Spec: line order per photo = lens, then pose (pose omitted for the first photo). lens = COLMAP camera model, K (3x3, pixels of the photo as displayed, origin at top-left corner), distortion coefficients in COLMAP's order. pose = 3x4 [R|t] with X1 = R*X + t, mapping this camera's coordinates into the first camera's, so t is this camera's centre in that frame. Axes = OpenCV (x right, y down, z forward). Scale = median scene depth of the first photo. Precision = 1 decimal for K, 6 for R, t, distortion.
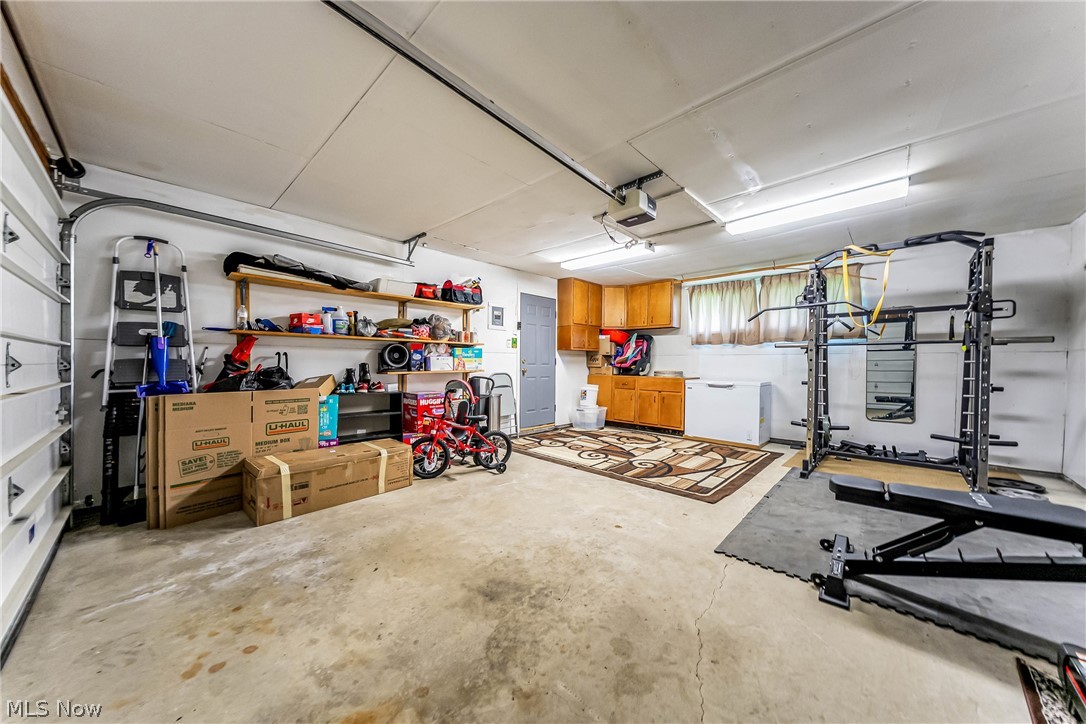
lens RADIAL K [[375.4, 0, 542.8], [0, 375.4, 367.9], [0, 0, 1]] dist [-0.001025, -0.000255]
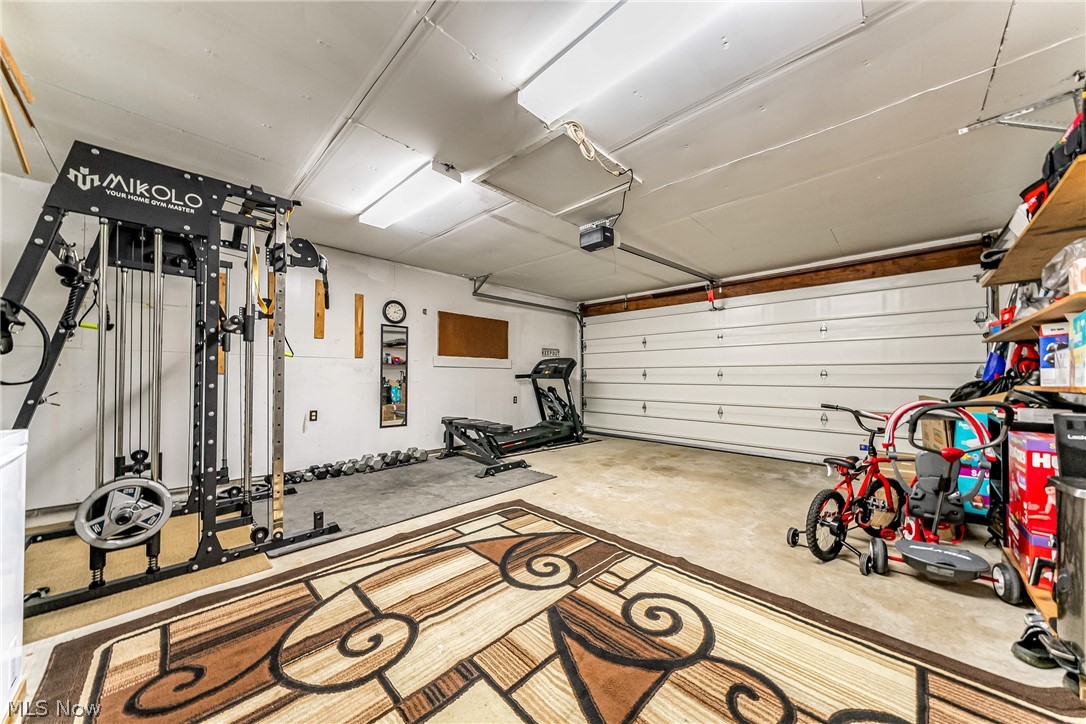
lens RADIAL K [[375.4, 0, 543.2], [0, 375.4, 370.1], [0, 0, 1]] dist [-0.001025, -0.000255]
pose [[-0.999789, -0.015404, 0.013593, 0.287946], [-0.015467, 0.999870, -0.004543, -0.002902], [-0.013522, -0.004752, -0.999897, 1.571990]]
